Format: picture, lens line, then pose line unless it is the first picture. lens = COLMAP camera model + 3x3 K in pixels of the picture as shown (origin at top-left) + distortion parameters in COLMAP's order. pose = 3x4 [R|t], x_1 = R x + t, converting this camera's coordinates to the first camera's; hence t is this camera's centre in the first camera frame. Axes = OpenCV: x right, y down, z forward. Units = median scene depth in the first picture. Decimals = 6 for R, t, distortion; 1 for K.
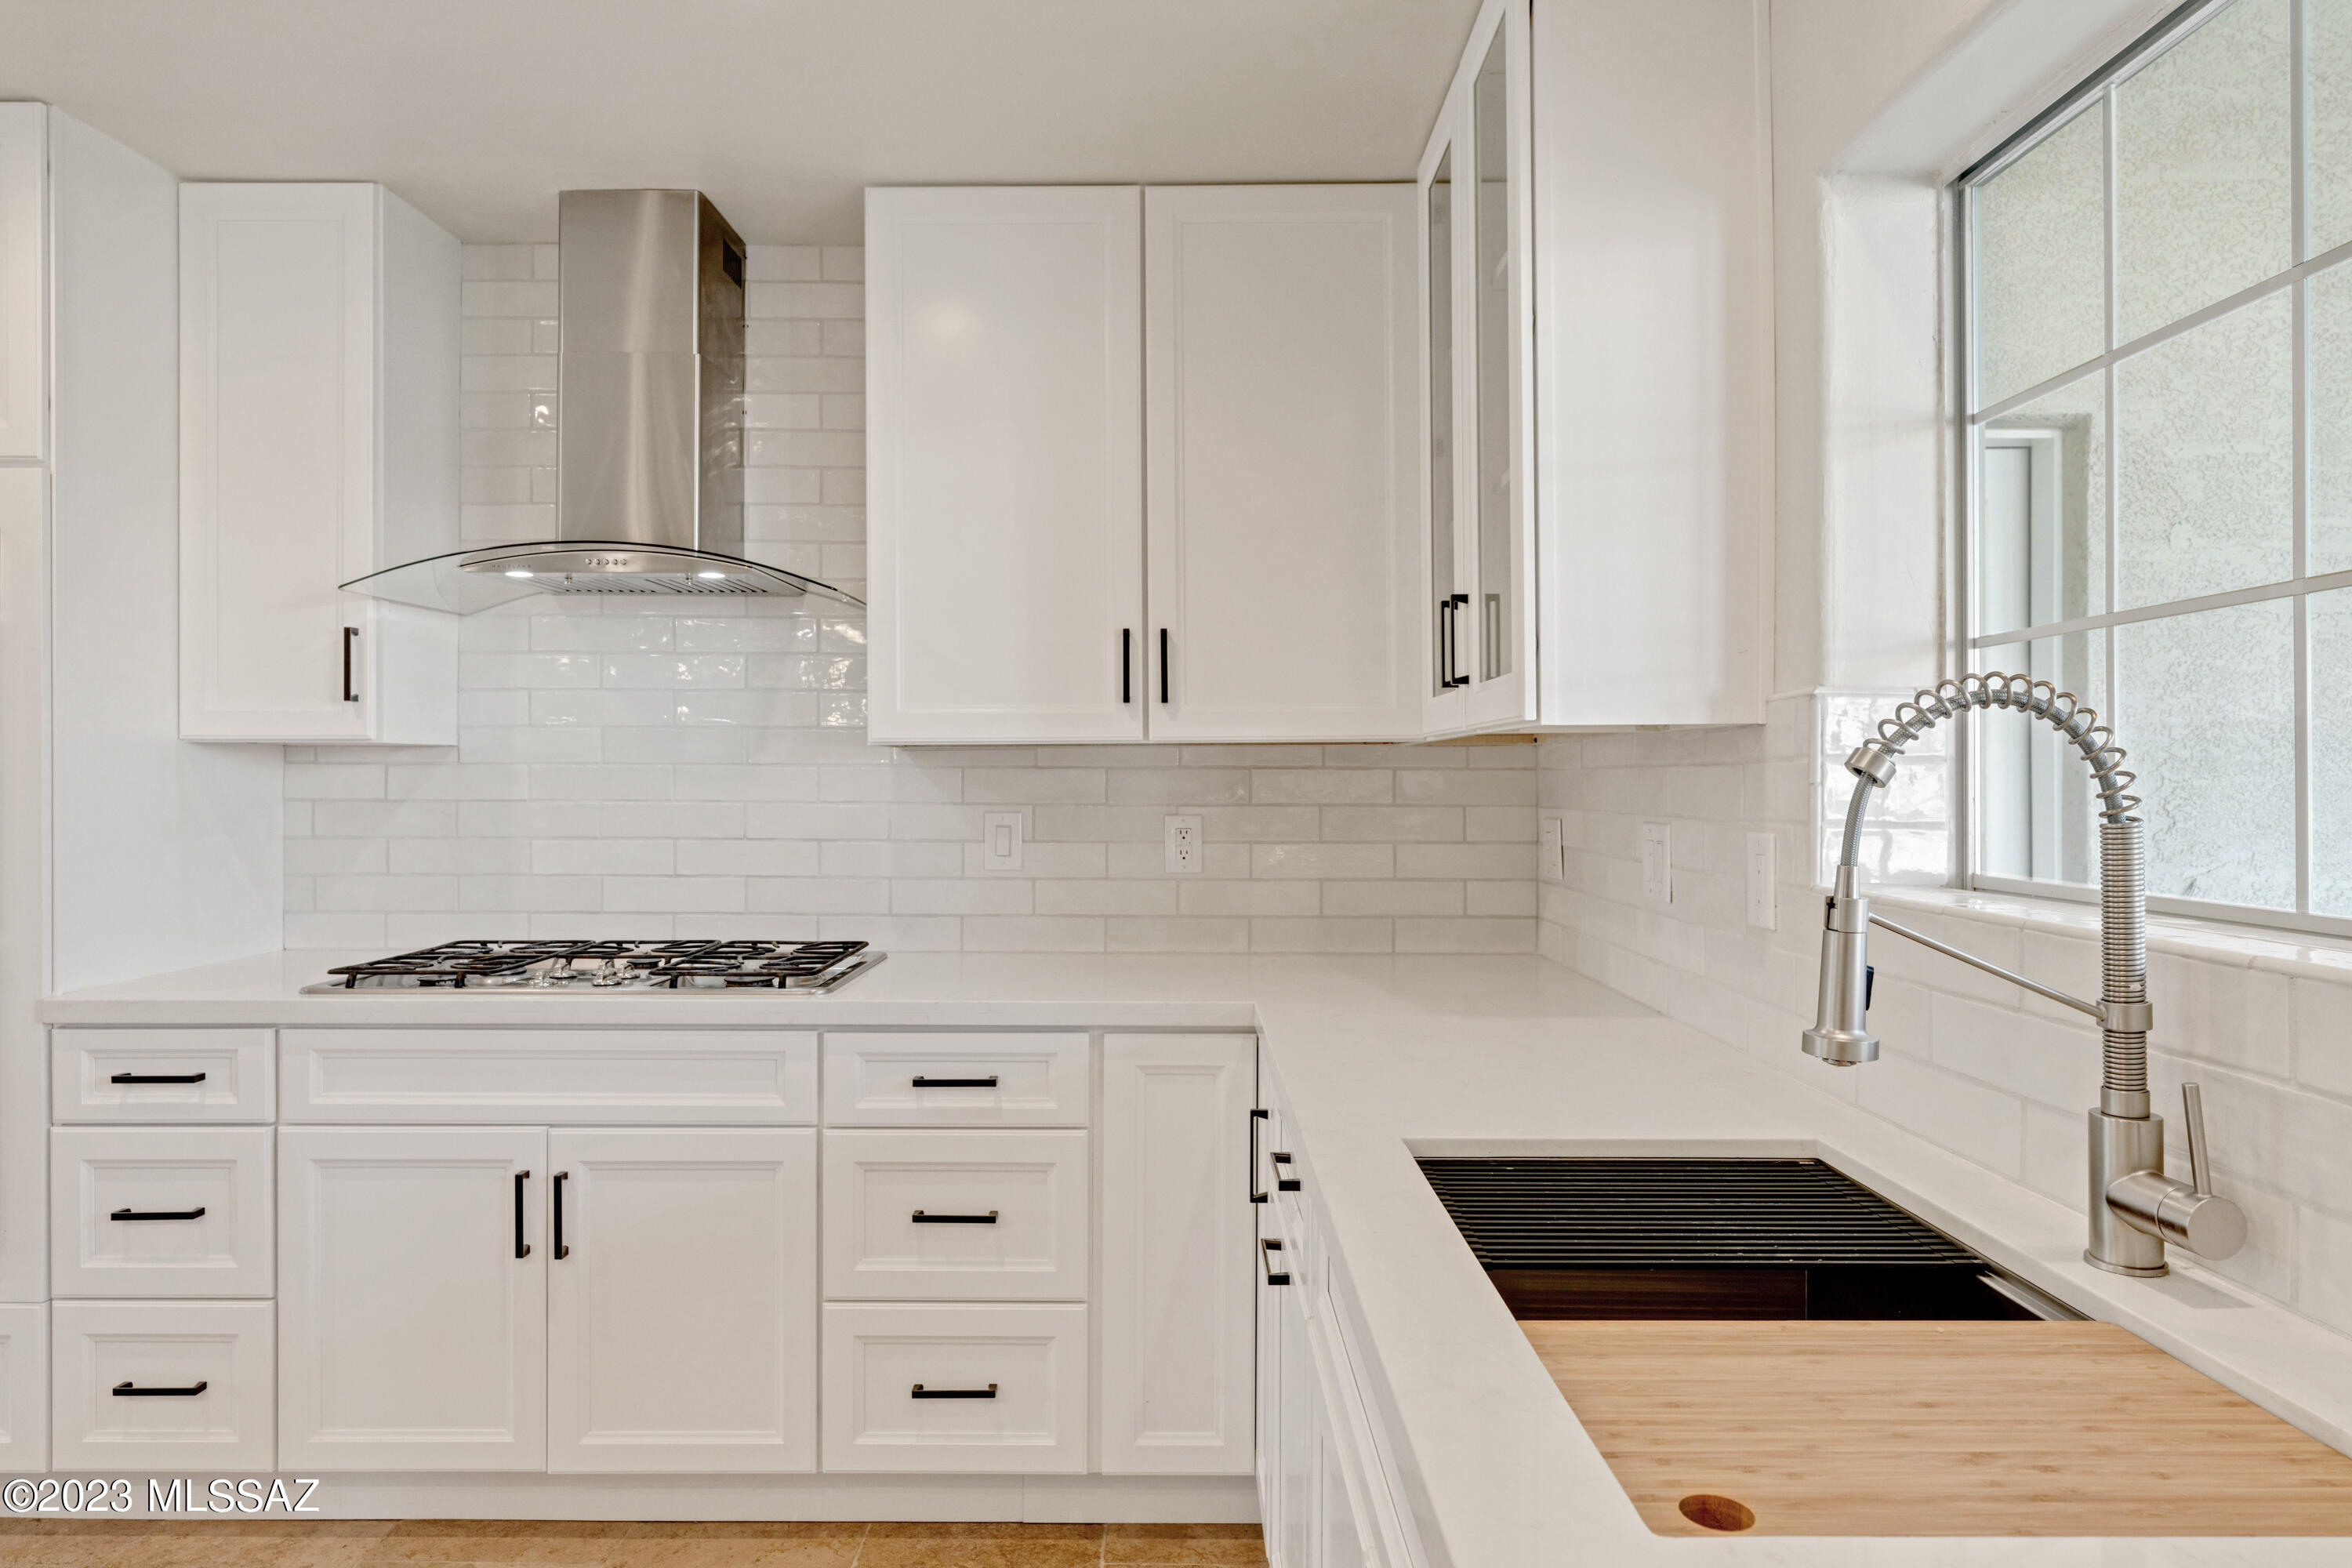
lens RADIAL K [[1392.6, 0, 1171.0], [0, 1392.6, 771.8], [0, 0, 1]] dist [0.007099, 0.000122]
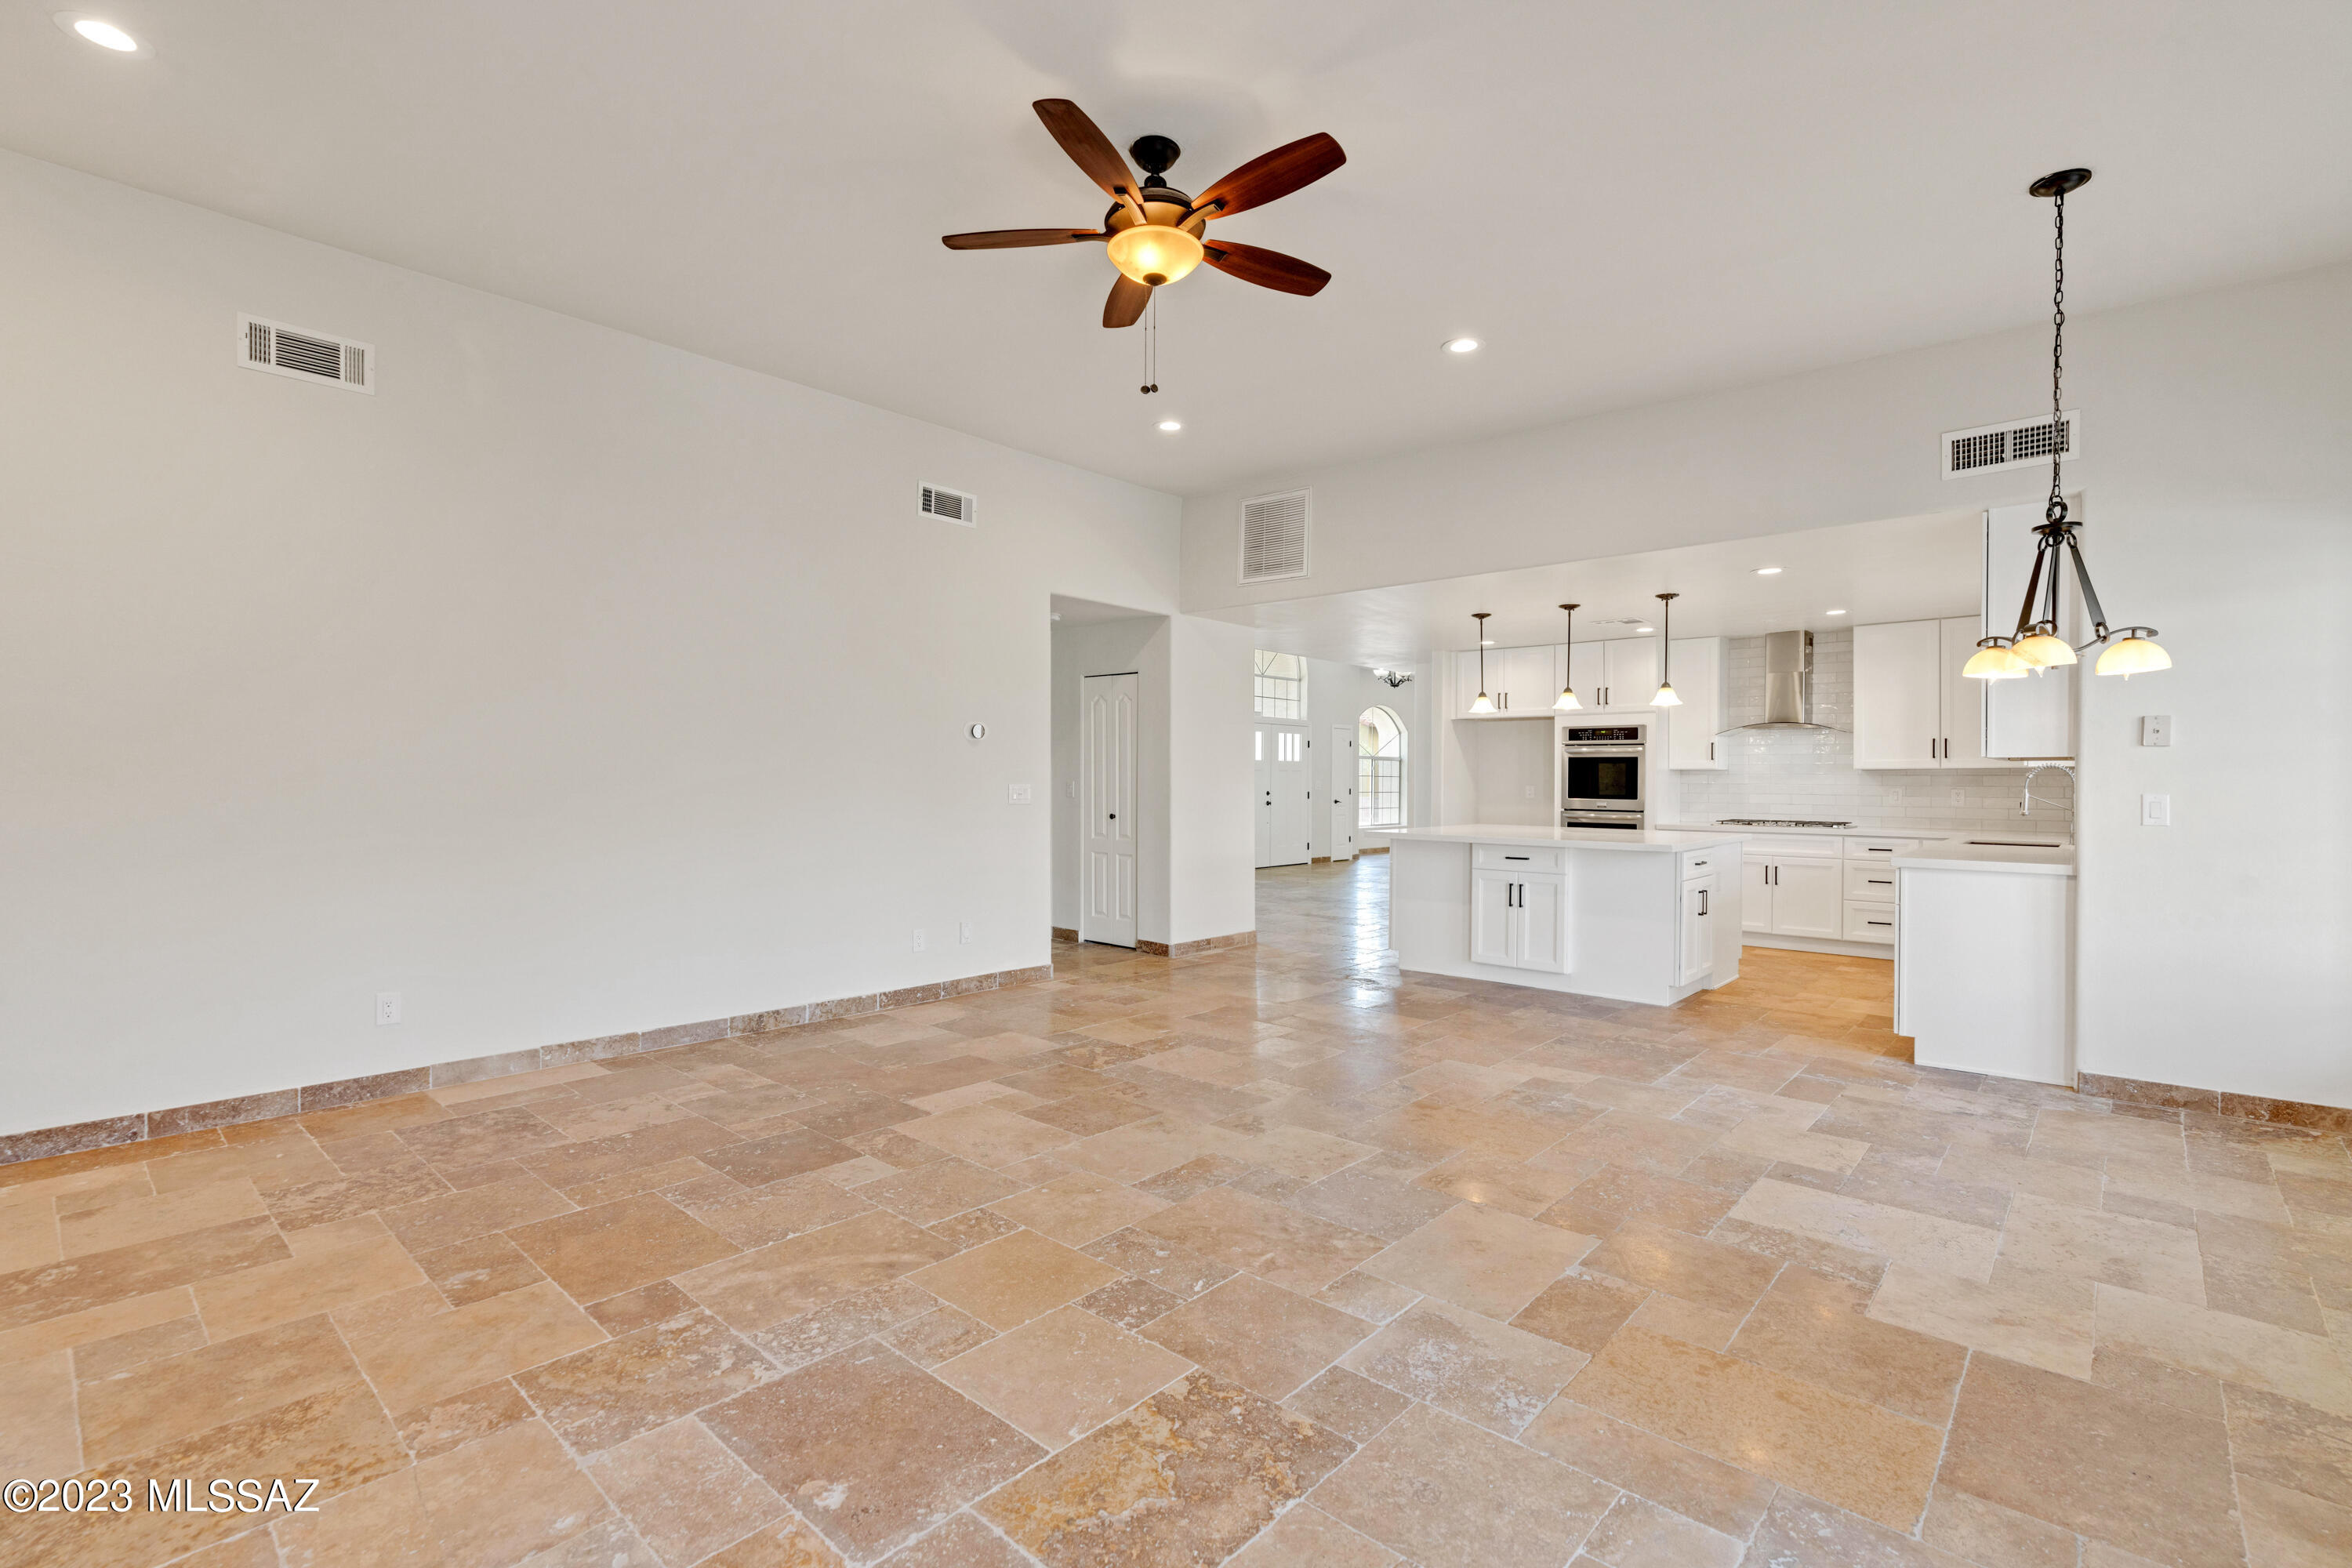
lens RADIAL K [[1083.0, 0, 1173.1], [0, 1083.0, 789.4], [0, 0, 1]] dist [0.000063, -0.000024]
pose [[0.752874, 0.007639, -0.658120, 0.388640], [0.000442, 0.999927, 0.012113, -0.001946], [0.658165, -0.009410, 0.752815, -2.871957]]
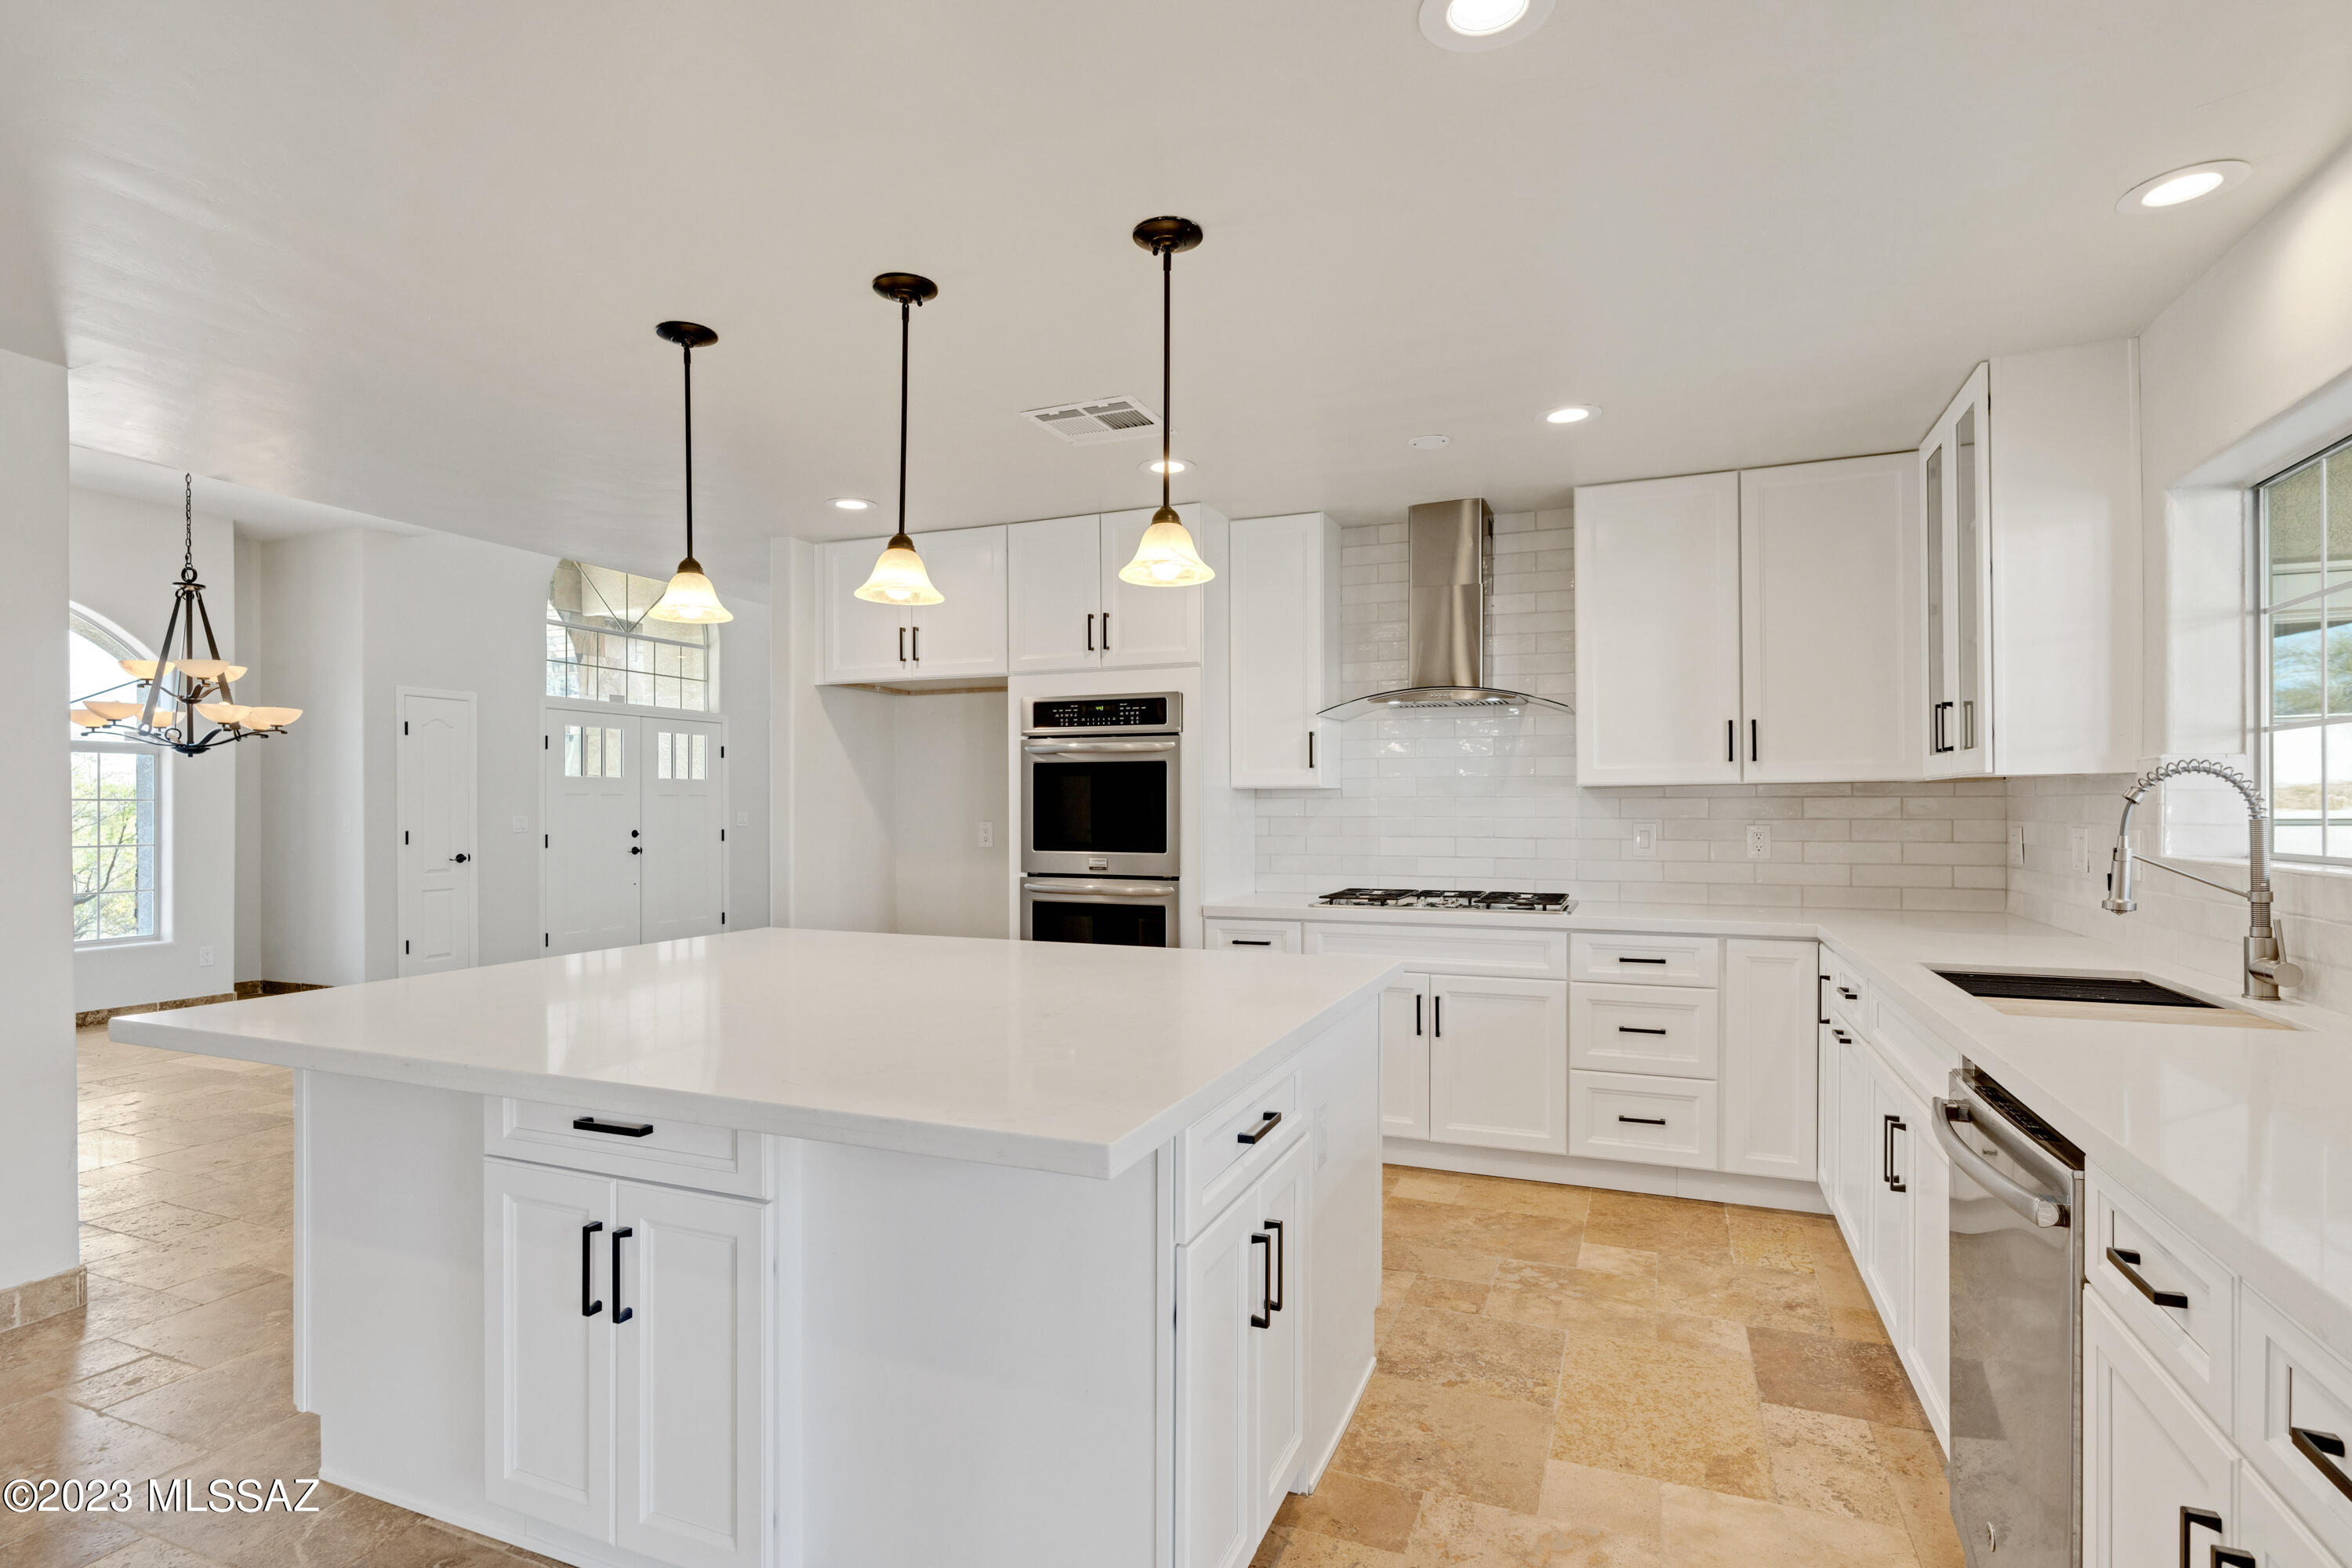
lens RADIAL K [[1173.8, 0, 1175.2], [0, 1173.8, 811.8], [0, 0, 1]] dist [-0.000841, 0.002282]
pose [[0.927866, -0.002650, -0.372905, -0.147405], [0.006449, 0.999939, 0.008941, -0.003098], [0.372859, -0.010701, 0.927826, -0.749545]]
